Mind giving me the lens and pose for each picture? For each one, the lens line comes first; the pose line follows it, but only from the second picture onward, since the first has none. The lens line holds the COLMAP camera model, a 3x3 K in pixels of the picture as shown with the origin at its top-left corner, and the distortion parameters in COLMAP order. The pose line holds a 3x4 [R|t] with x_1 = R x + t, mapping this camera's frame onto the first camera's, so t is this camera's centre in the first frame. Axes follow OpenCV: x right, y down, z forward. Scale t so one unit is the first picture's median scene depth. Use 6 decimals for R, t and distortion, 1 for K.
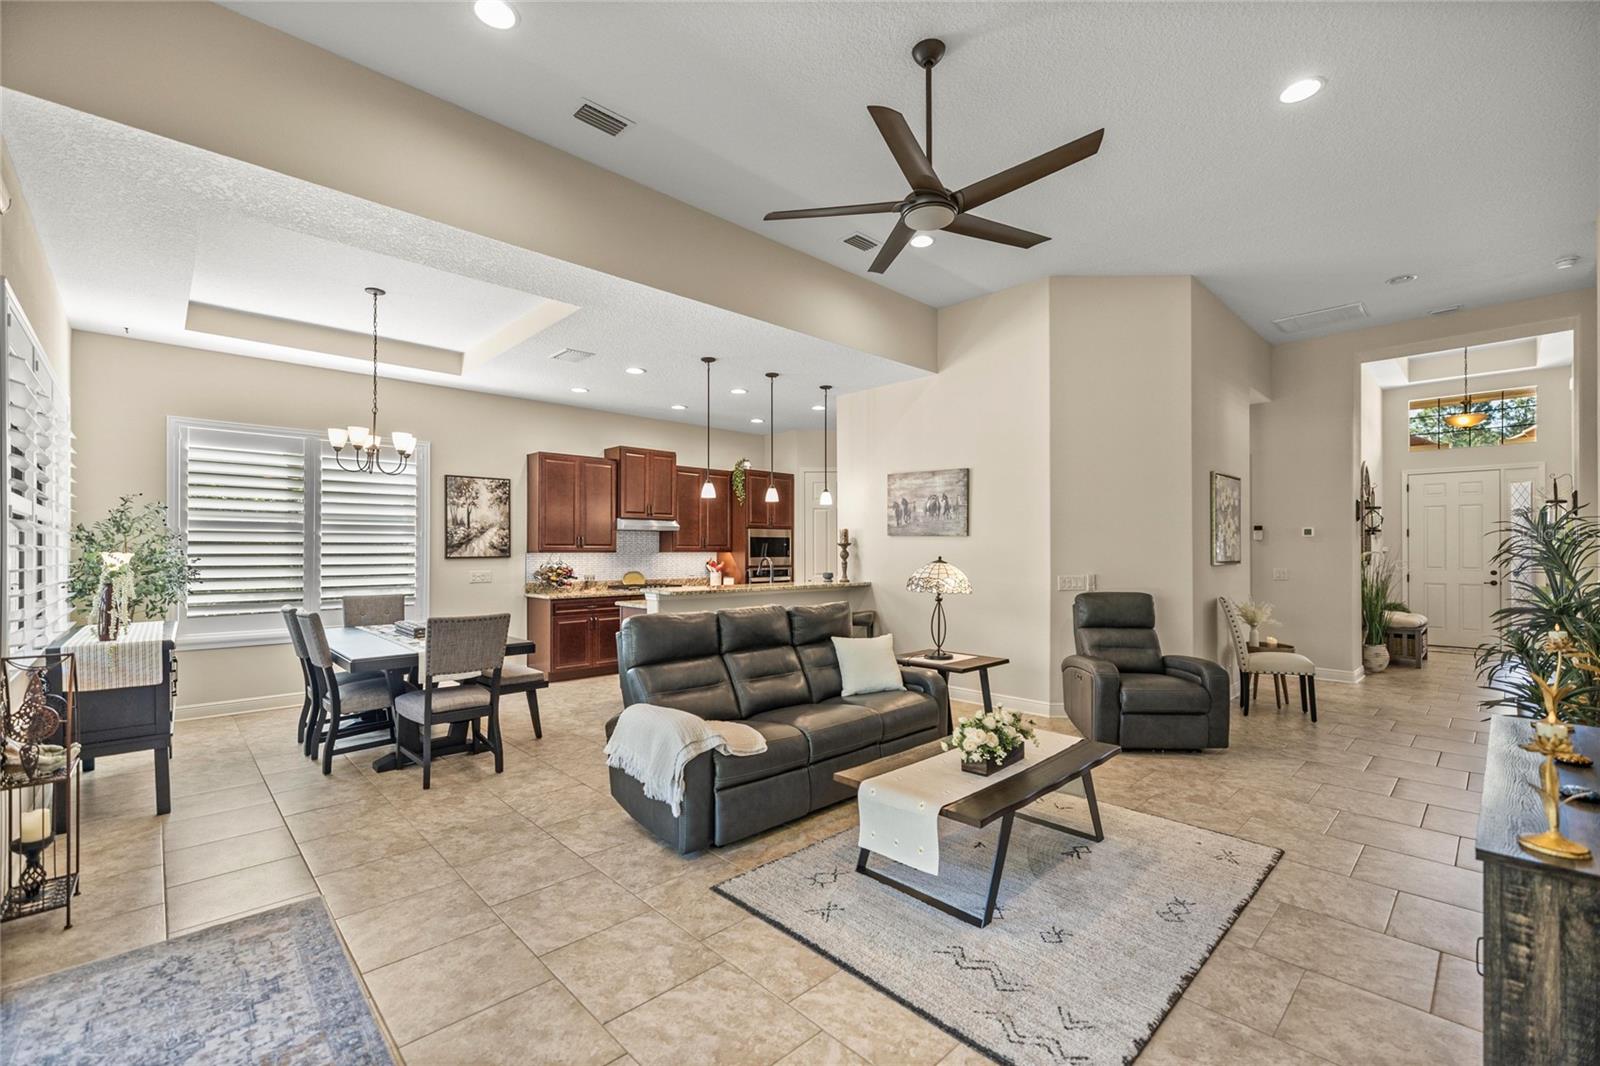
lens RADIAL K [[677.8, 0, 799.9], [0, 677.8, 541.8], [0, 0, 1]] dist [0.005105, -0.000125]
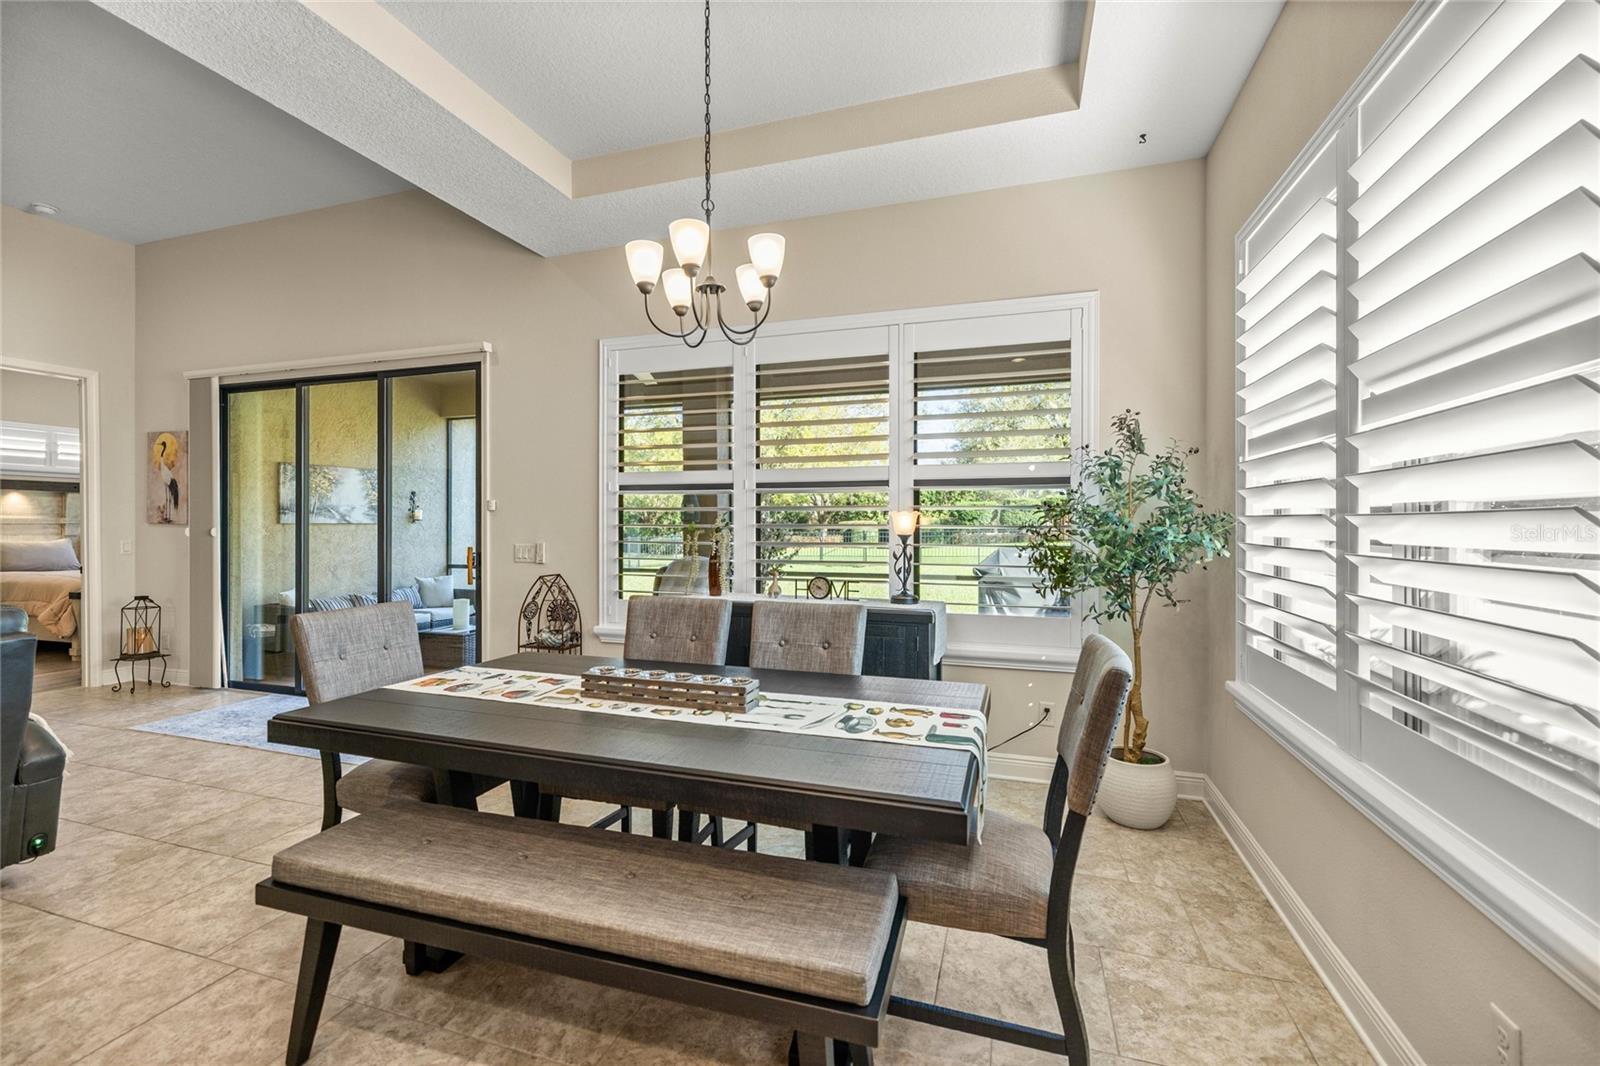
lens RADIAL K [[677.8, 0, 793.0], [0, 677.8, 521.0], [0, 0, 1]] dist [0.005105, -0.000125]
pose [[-0.883011, -0.001462, -0.469349, -0.323130], [0.006352, 0.999866, -0.015064, 0.024463], [0.469309, -0.016283, -0.882884, 1.033717]]
